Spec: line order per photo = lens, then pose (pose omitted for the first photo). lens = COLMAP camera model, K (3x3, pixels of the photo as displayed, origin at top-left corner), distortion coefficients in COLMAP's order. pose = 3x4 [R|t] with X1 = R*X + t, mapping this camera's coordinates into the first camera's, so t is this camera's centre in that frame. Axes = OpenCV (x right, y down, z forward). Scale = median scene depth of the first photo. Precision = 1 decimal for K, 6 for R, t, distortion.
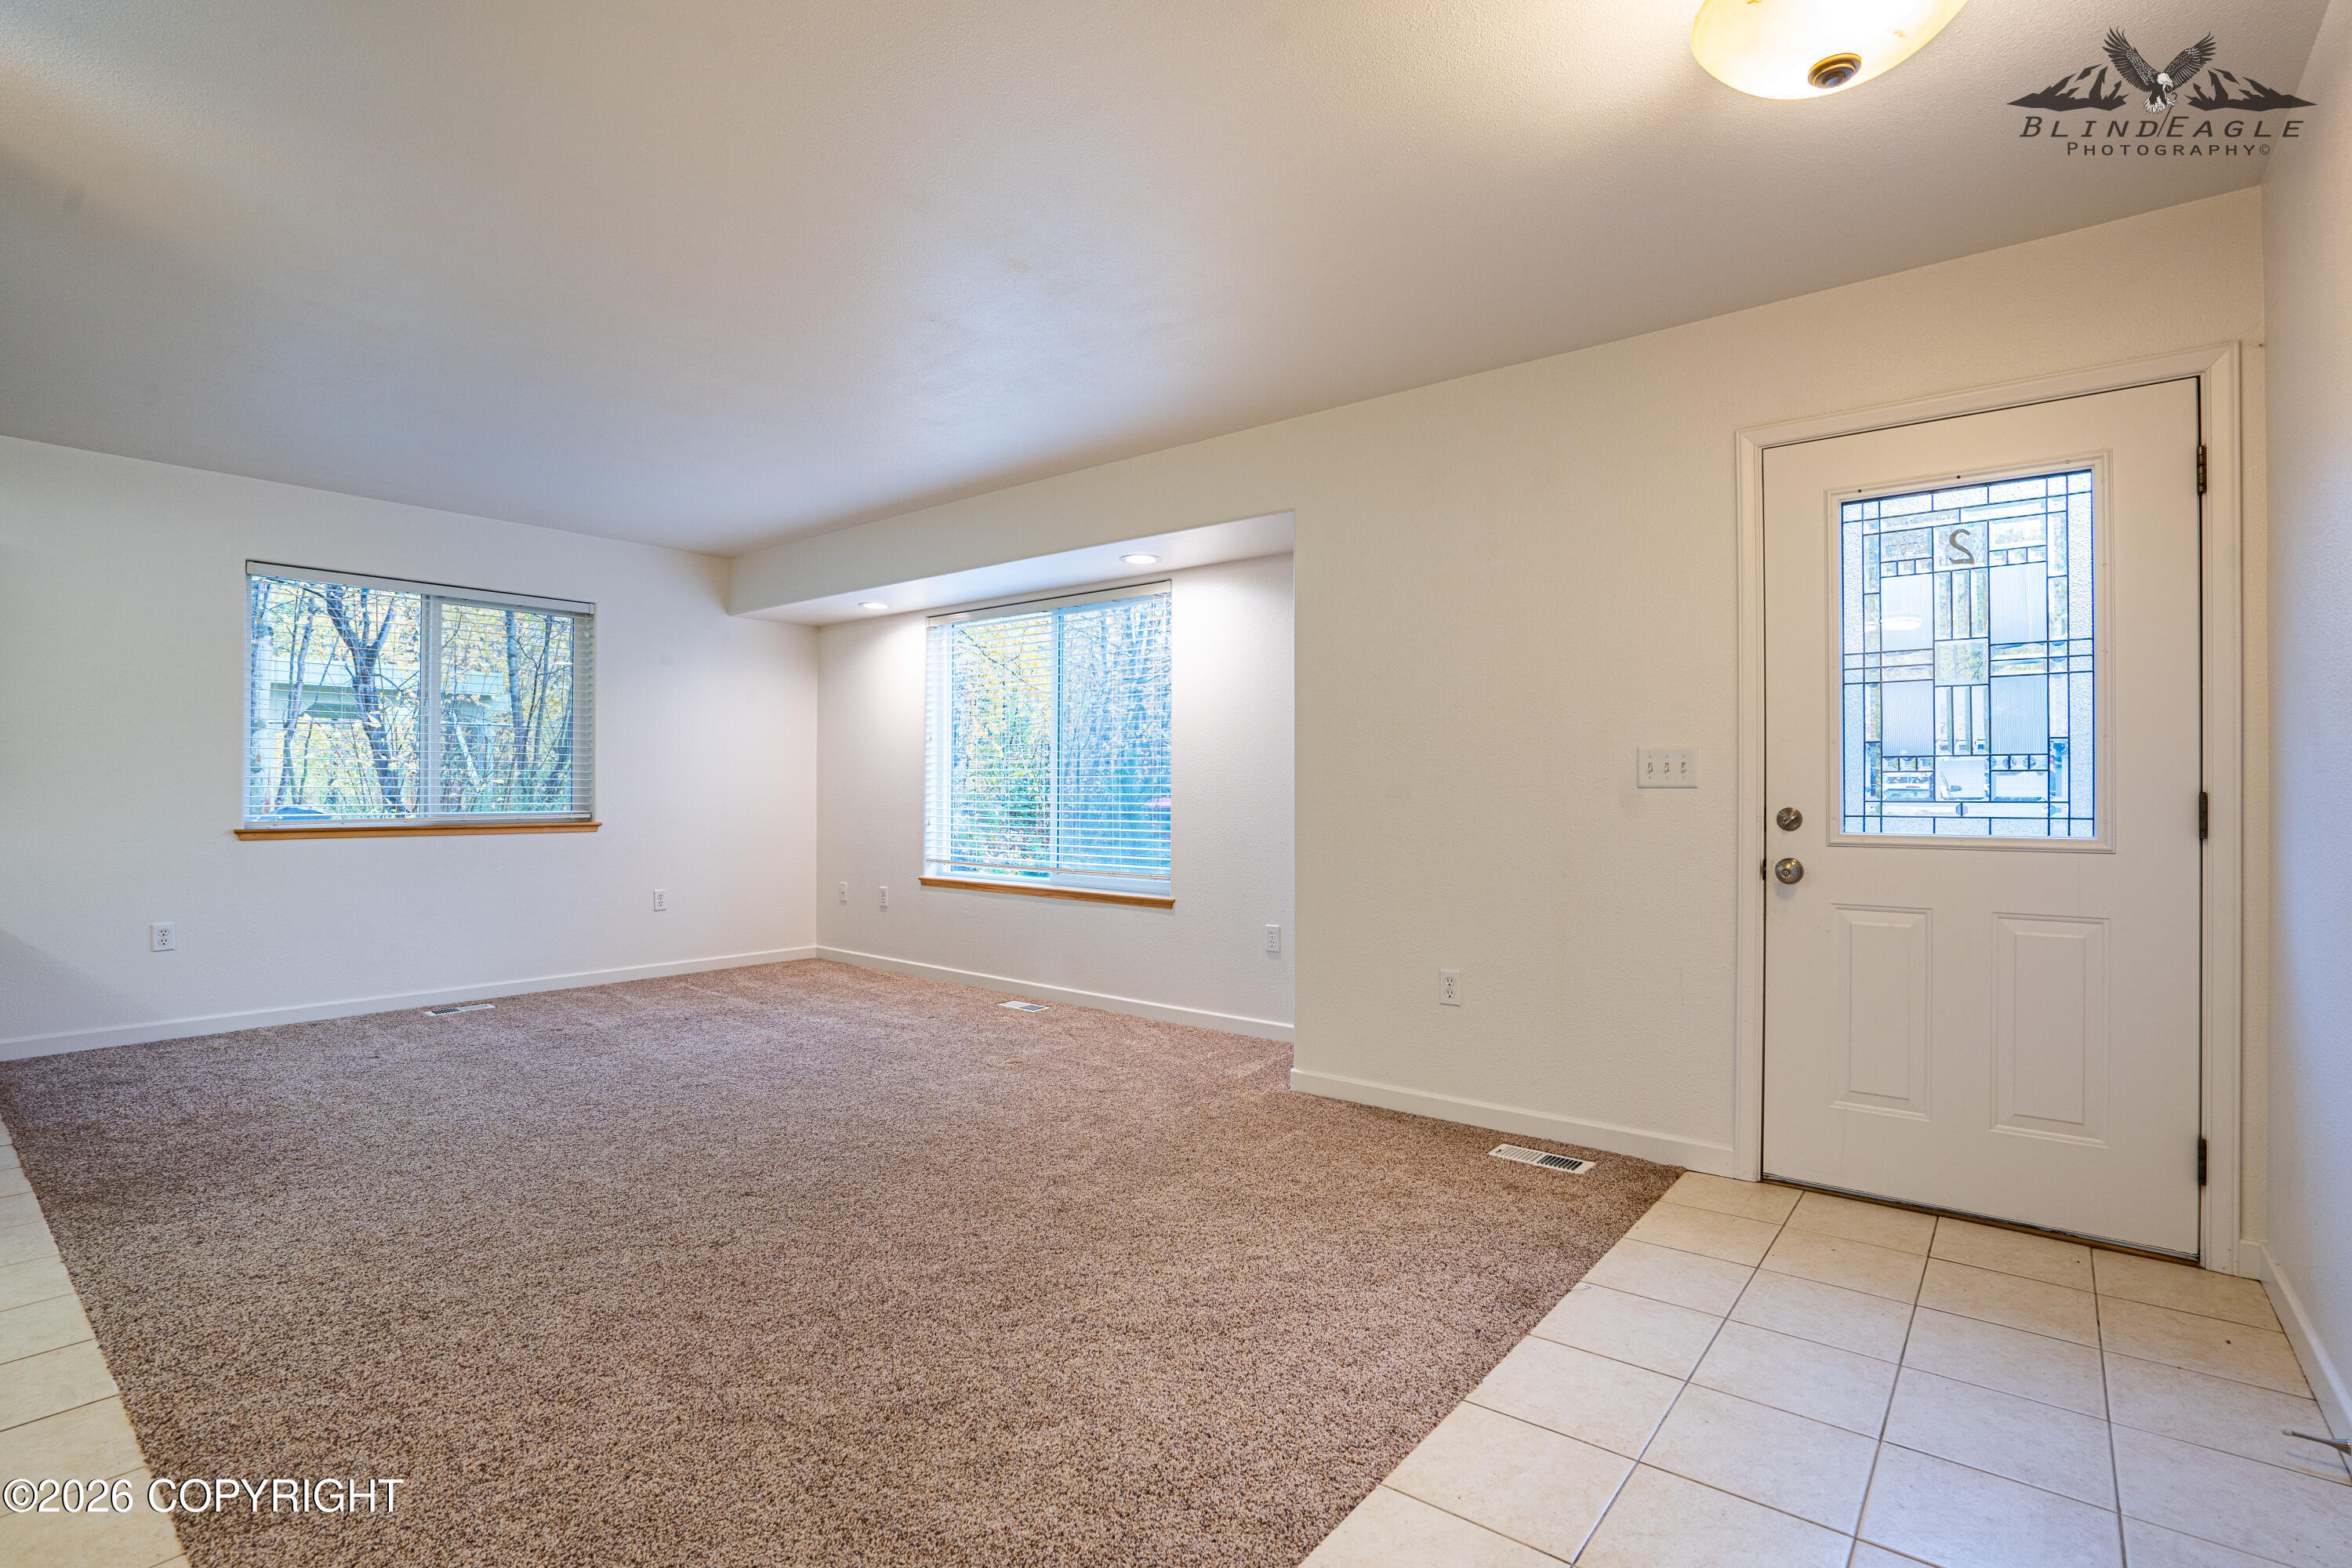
lens RADIAL K [[1089.5, 0, 1185.0], [0, 1089.5, 777.9], [0, 0, 1]] dist [-0.067895, 0.023385]
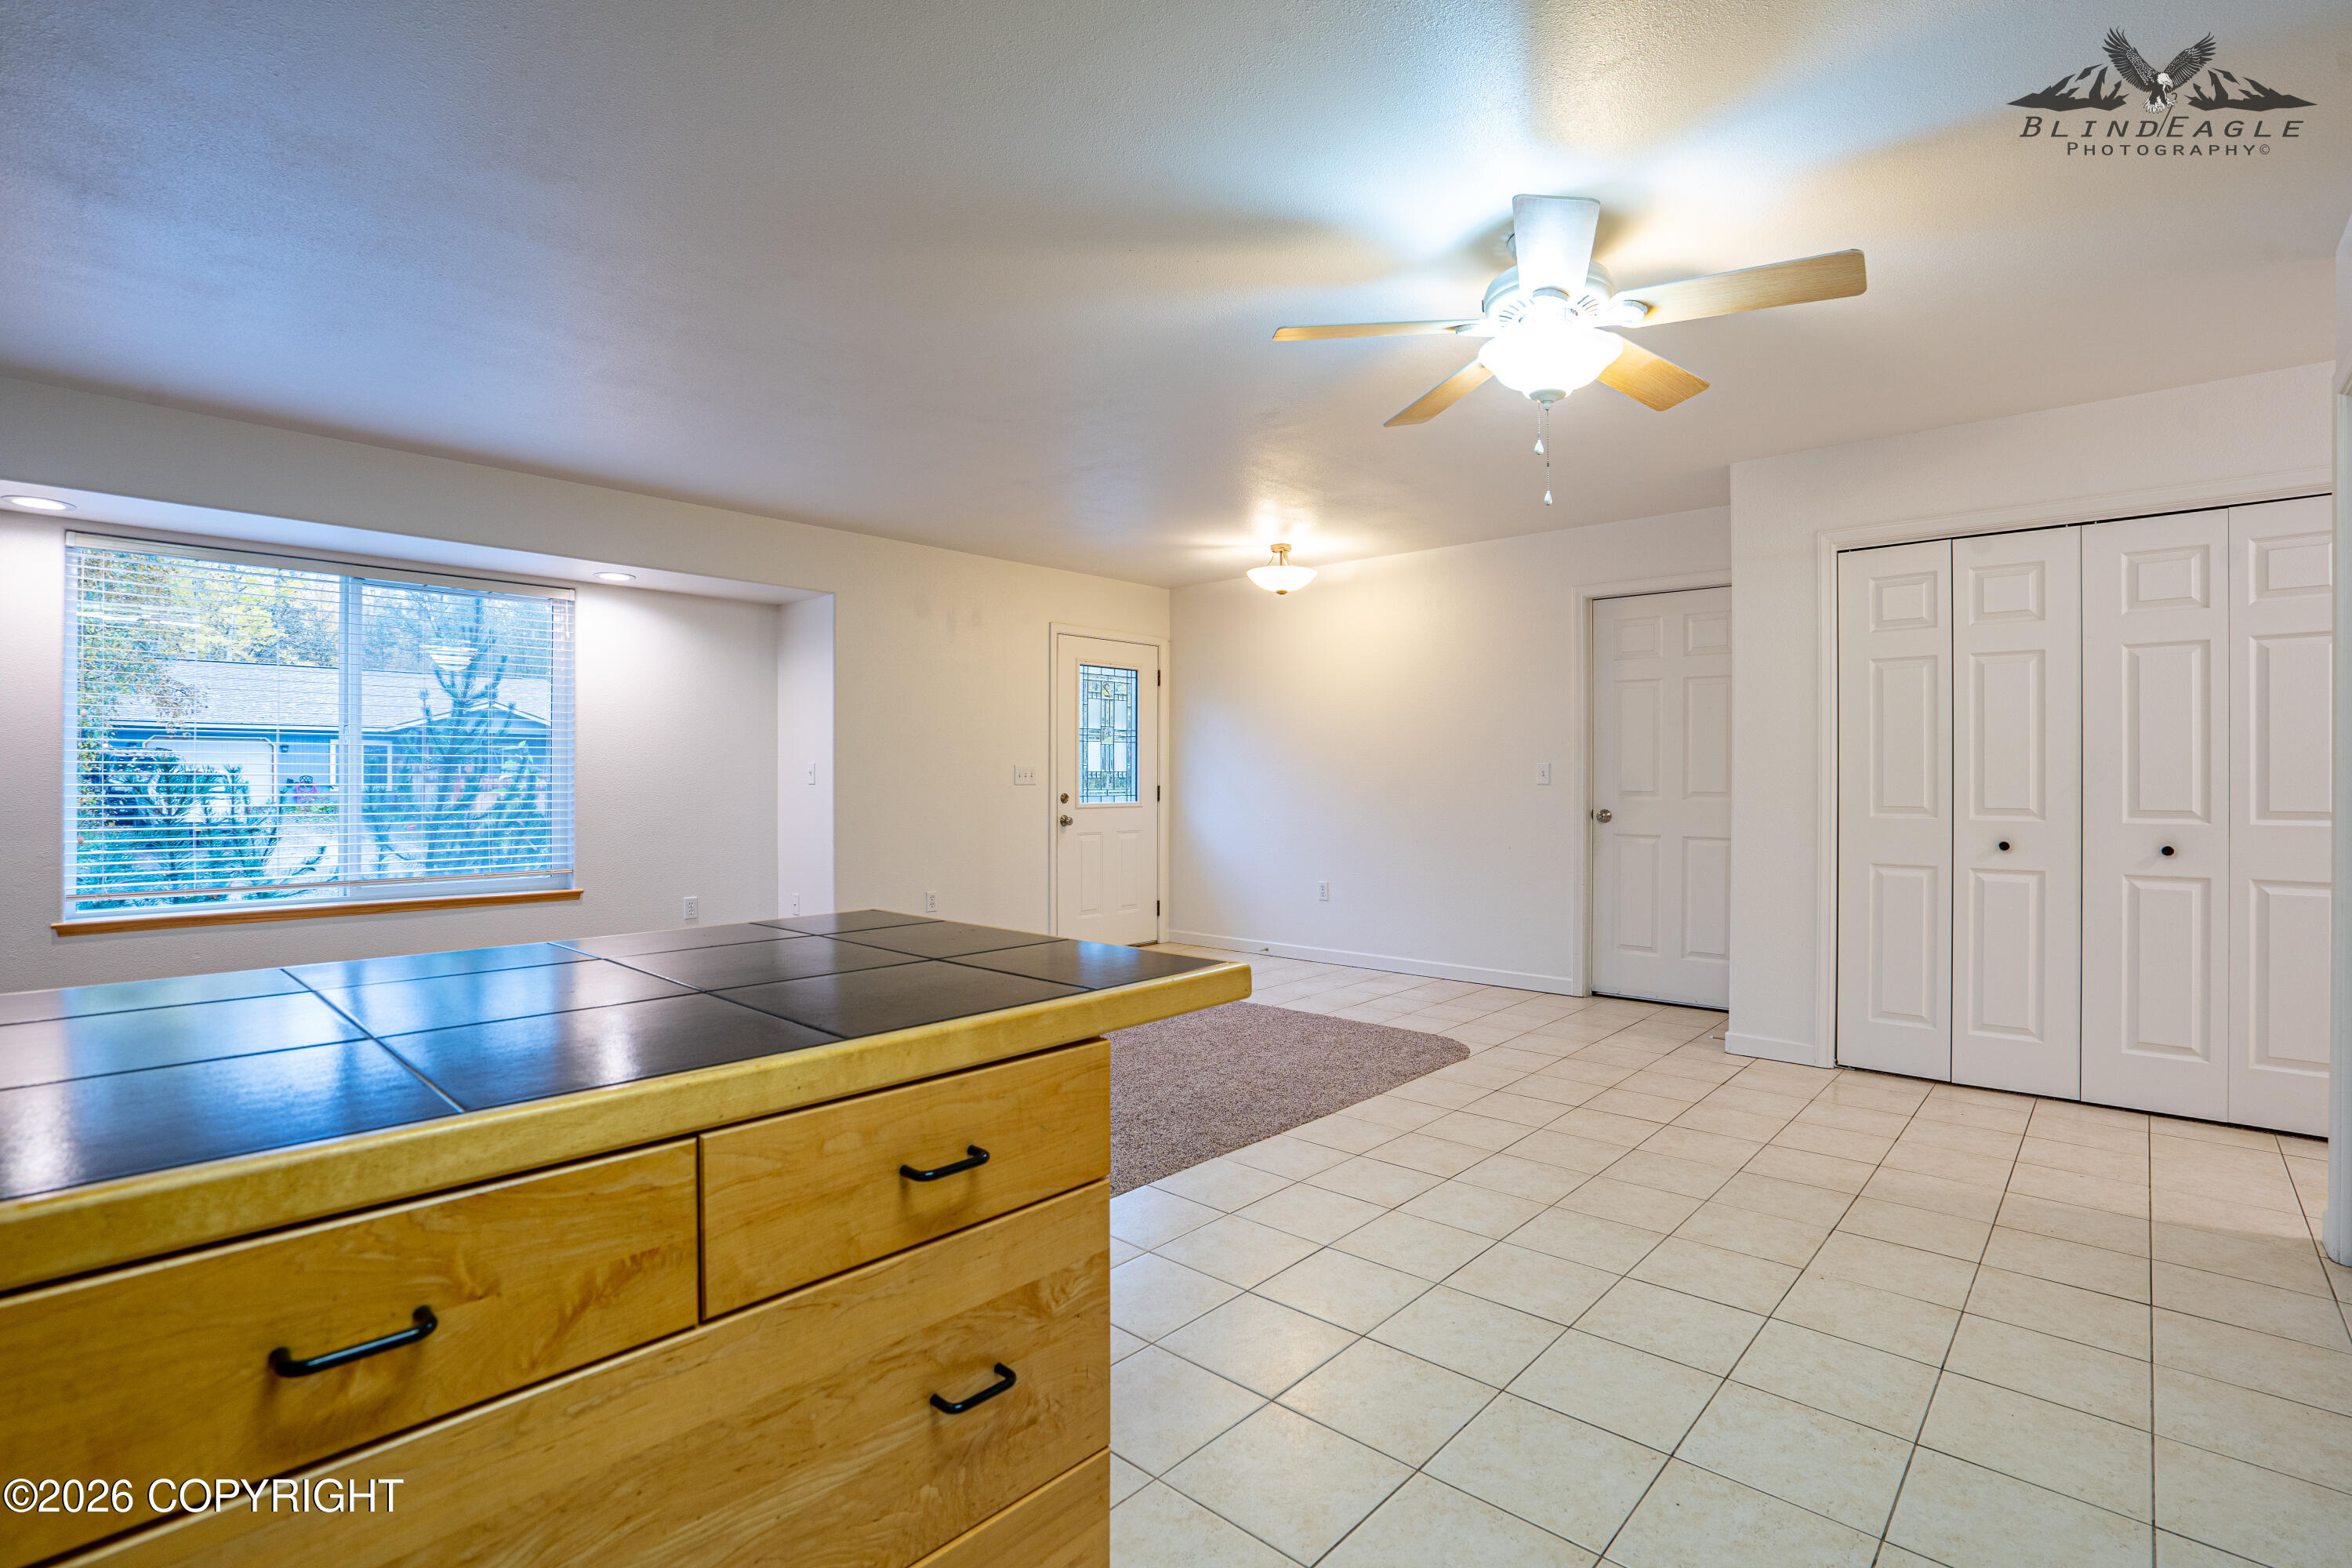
lens RADIAL K [[1089.5, 0, 1185.0], [0, 1089.5, 777.9], [0, 0, 1]] dist [-0.067895, 0.023385]
pose [[0.066731, -0.003852, 0.997764, -1.058529], [-0.012084, 0.999916, 0.004668, -0.011467], [-0.997698, -0.012369, 0.066679, 0.351374]]
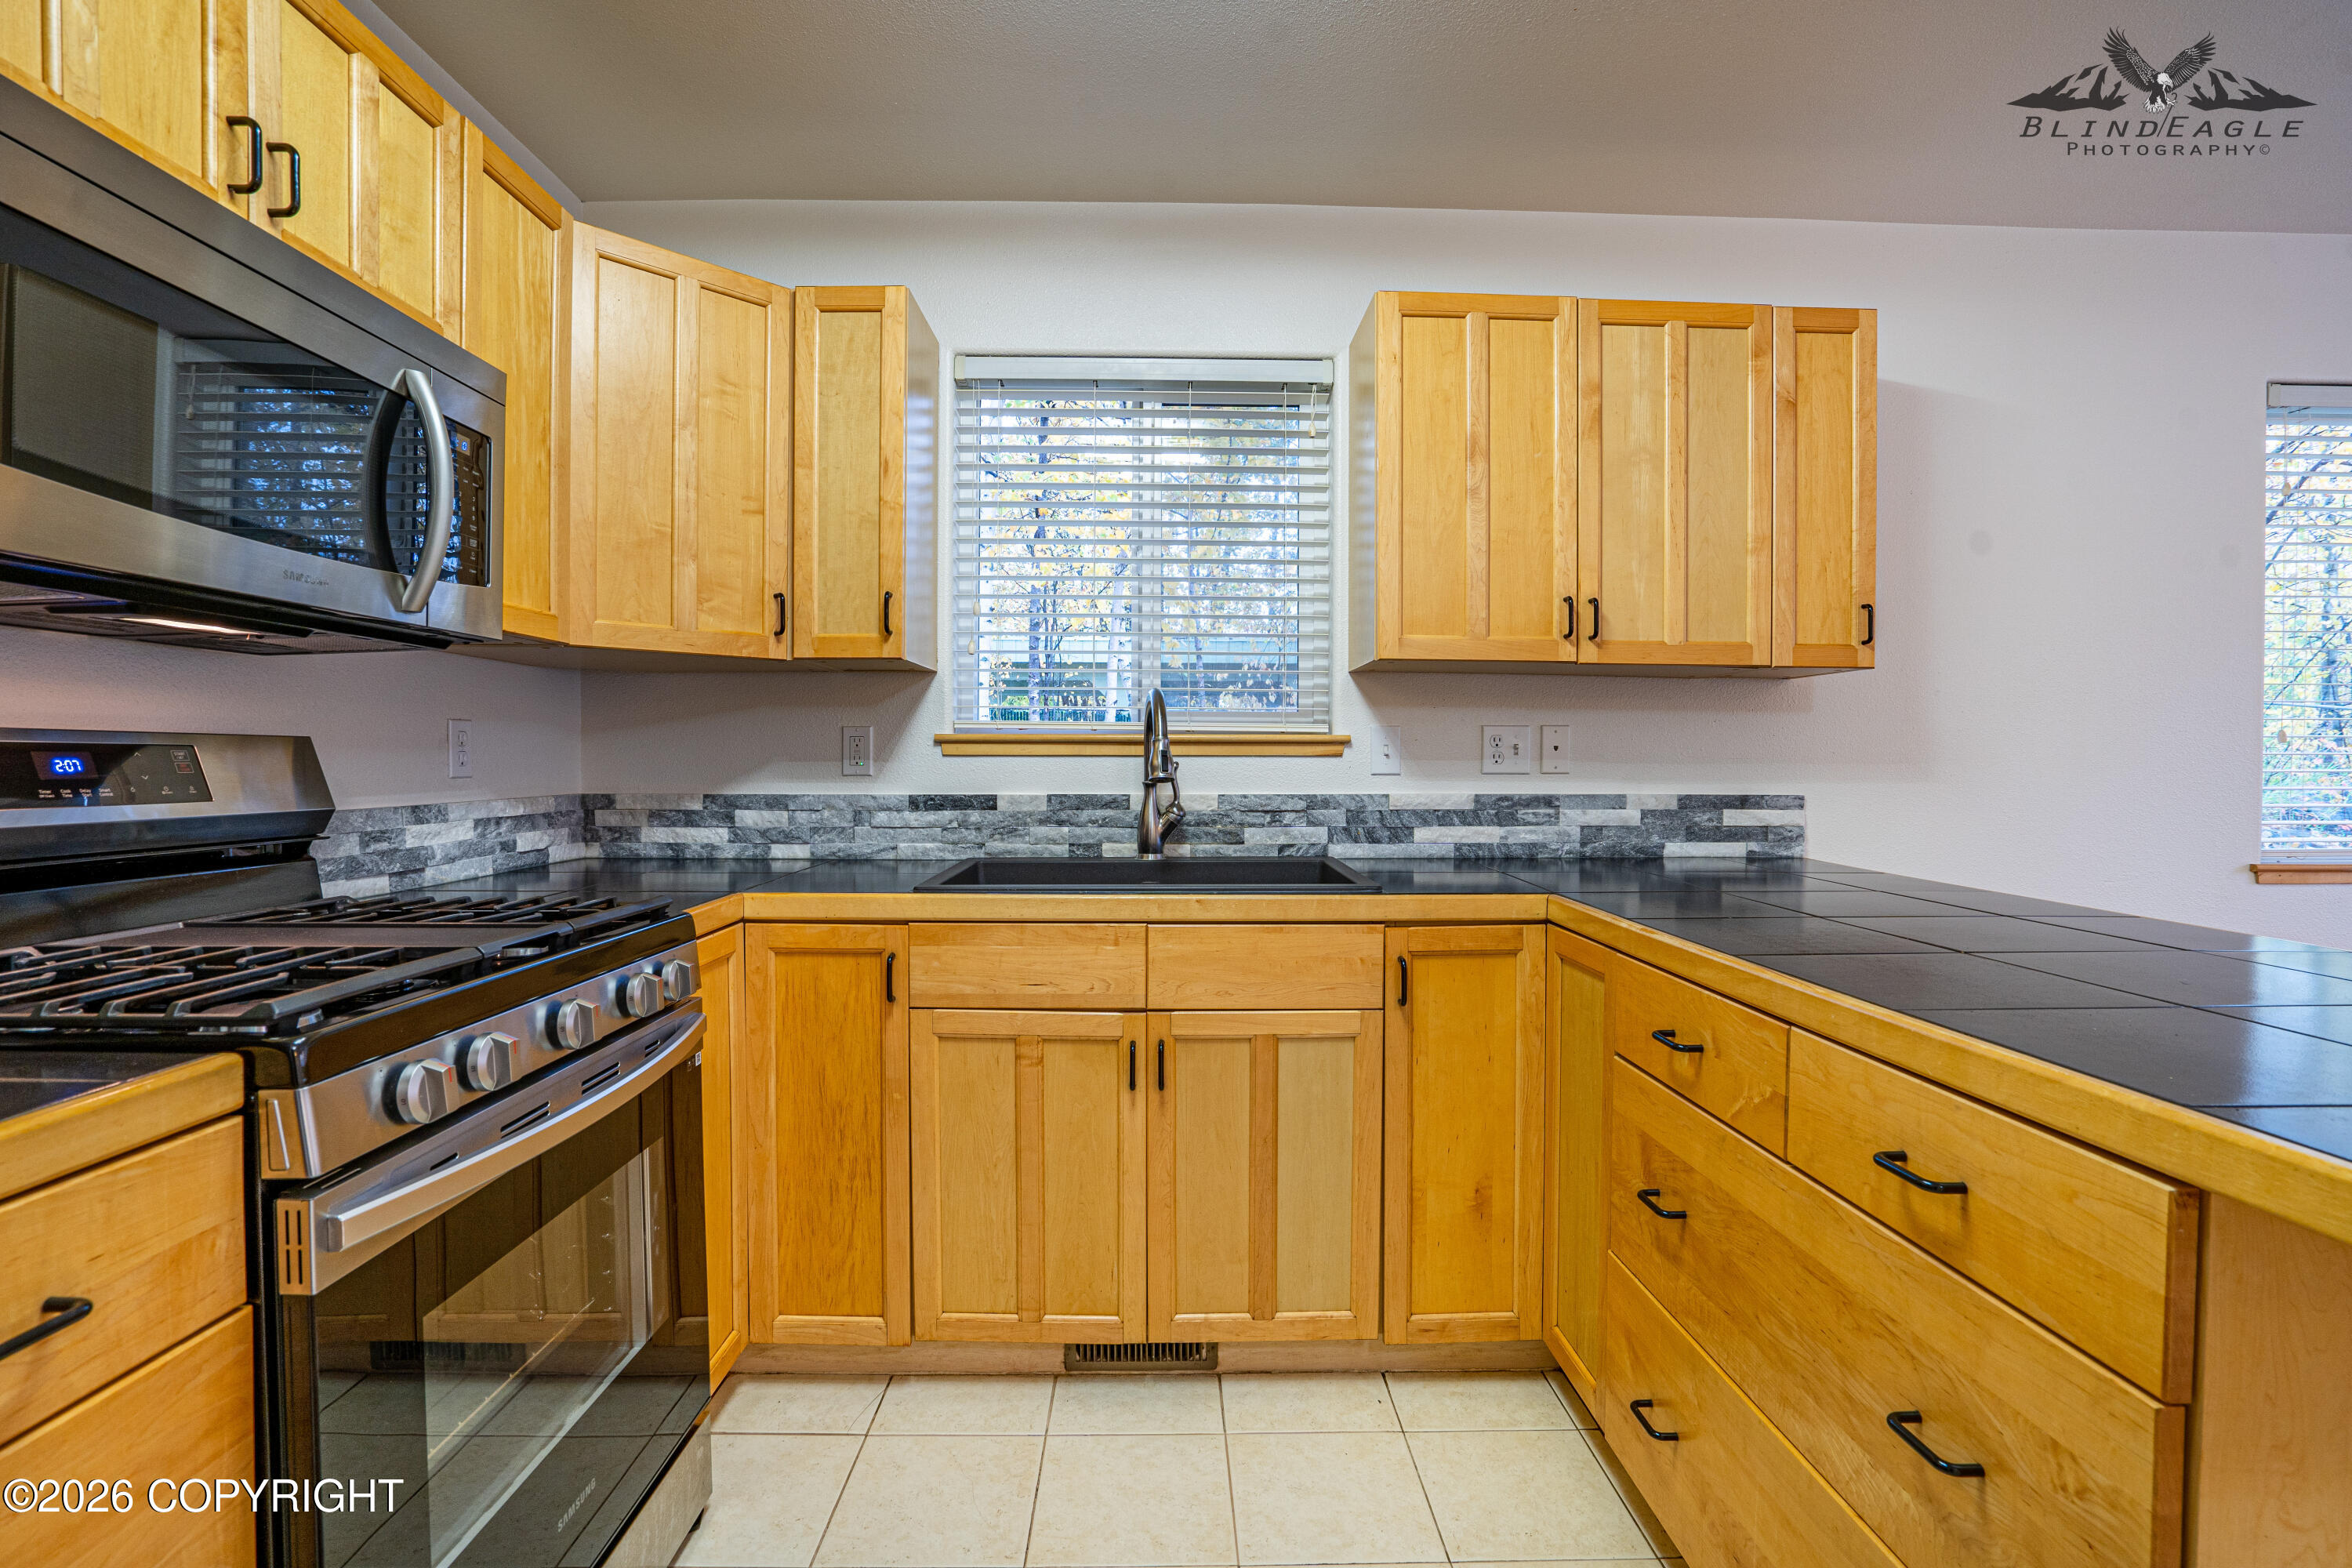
lens RADIAL K [[1089.5, 0, 1185.0], [0, 1089.5, 777.9], [0, 0, 1]] dist [-0.067895, 0.023385]
pose [[0.639964, 0.013213, -0.768291, -0.795532], [0.006820, 0.999715, 0.022874, -0.013132], [0.768374, -0.019879, 0.639692, 0.185803]]
